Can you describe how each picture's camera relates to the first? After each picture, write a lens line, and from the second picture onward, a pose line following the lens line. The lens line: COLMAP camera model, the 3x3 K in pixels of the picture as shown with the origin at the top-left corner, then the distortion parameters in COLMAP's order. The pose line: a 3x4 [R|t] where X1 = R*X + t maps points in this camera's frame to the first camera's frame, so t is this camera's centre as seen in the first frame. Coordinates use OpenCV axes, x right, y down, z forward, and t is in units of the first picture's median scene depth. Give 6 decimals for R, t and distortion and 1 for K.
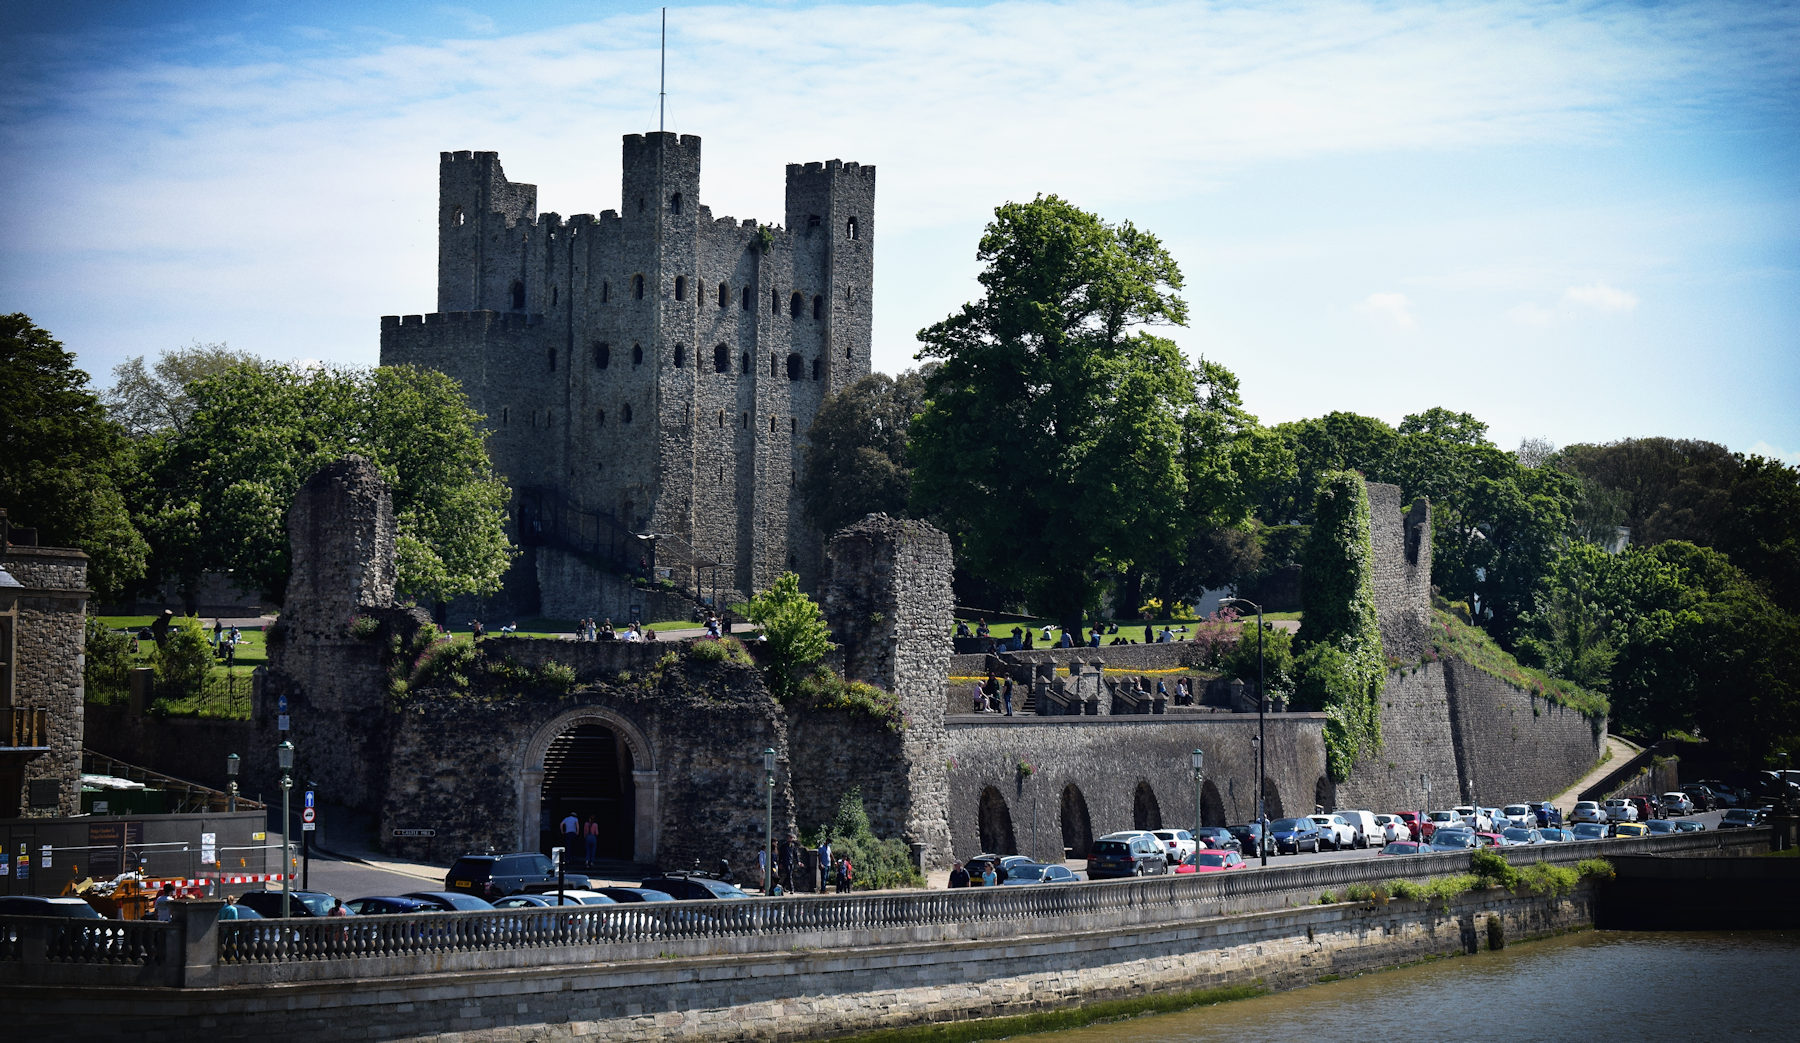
lens RADIAL K [[4207.7, 0, 900.3], [0, 4207.7, 522.0], [0, 0, 1]] dist [-0.019939, 0.000000]
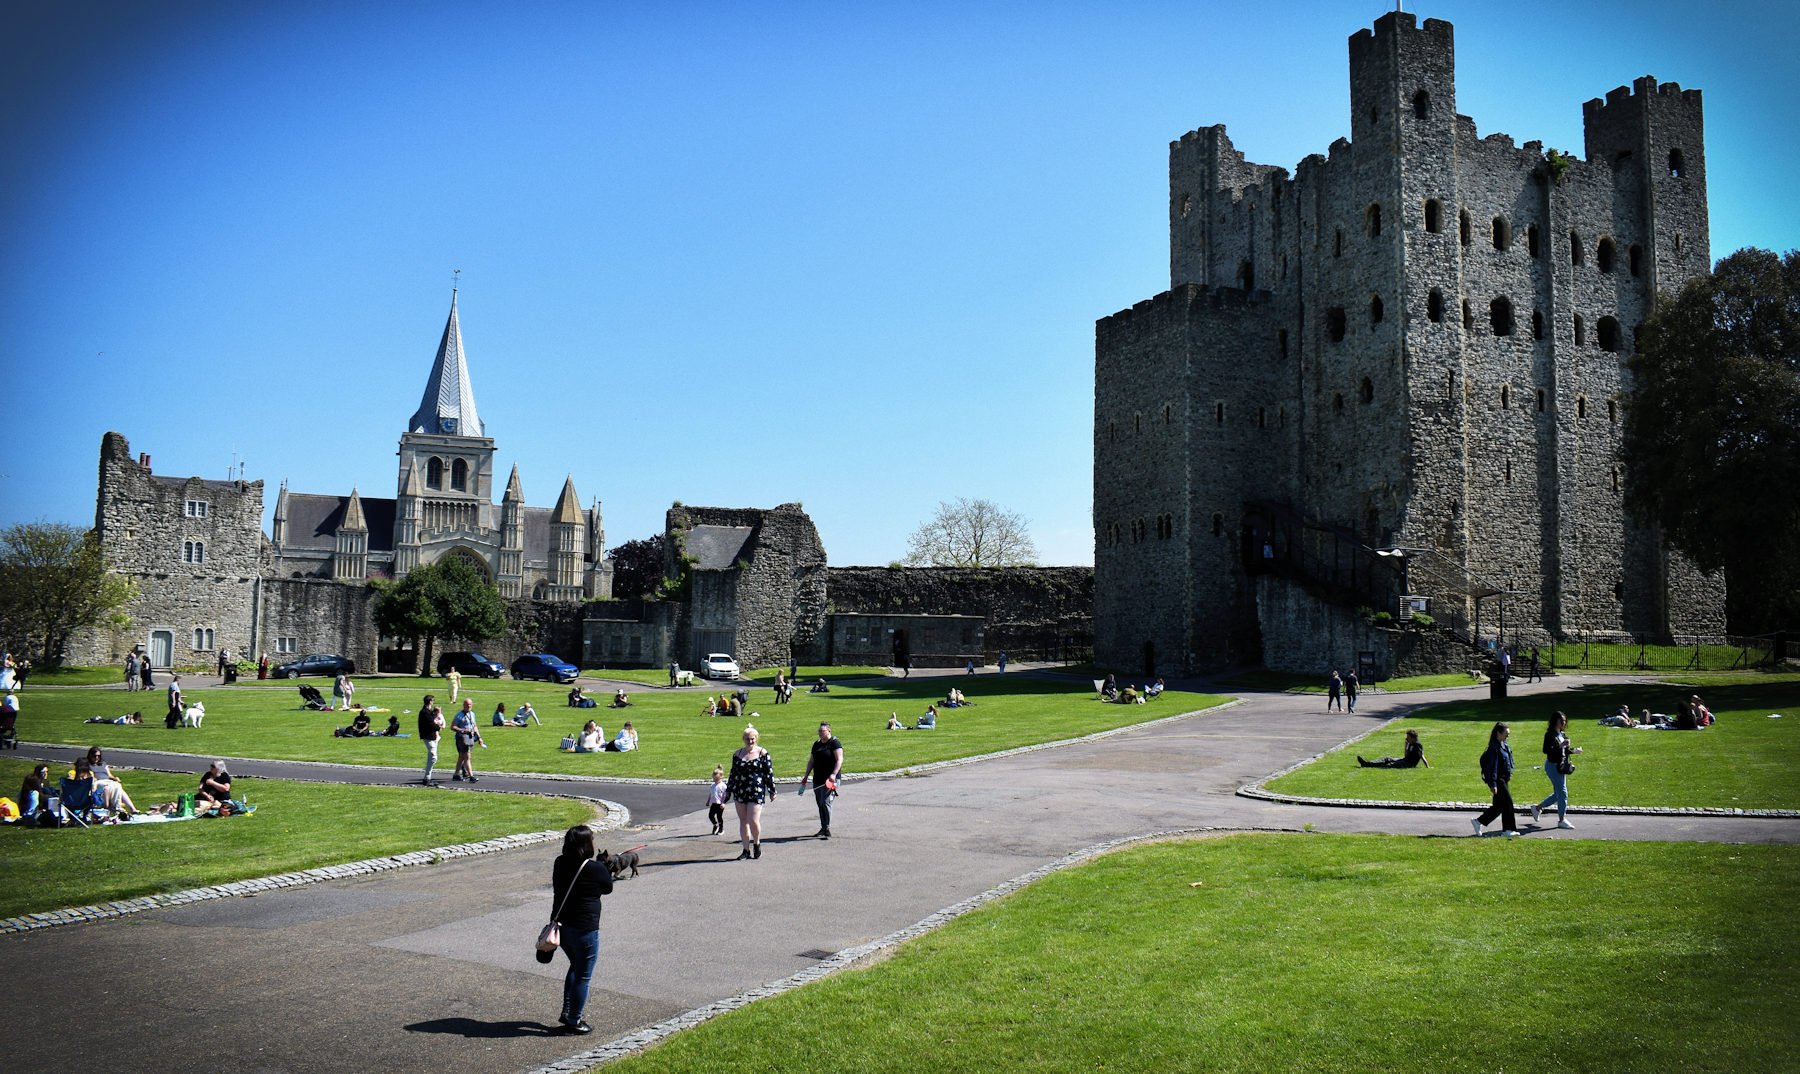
lens RADIAL K [[1490.6, 0, 900.6], [0, 1490.6, 529.4], [0, 0, 1]] dist [-0.112523, 0.013794]
pose [[0.879235, -0.043624, -0.474386, -0.015288], [0.013693, 0.997701, -0.066369, 0.014320], [0.476191, 0.051858, 0.877811, 0.727250]]
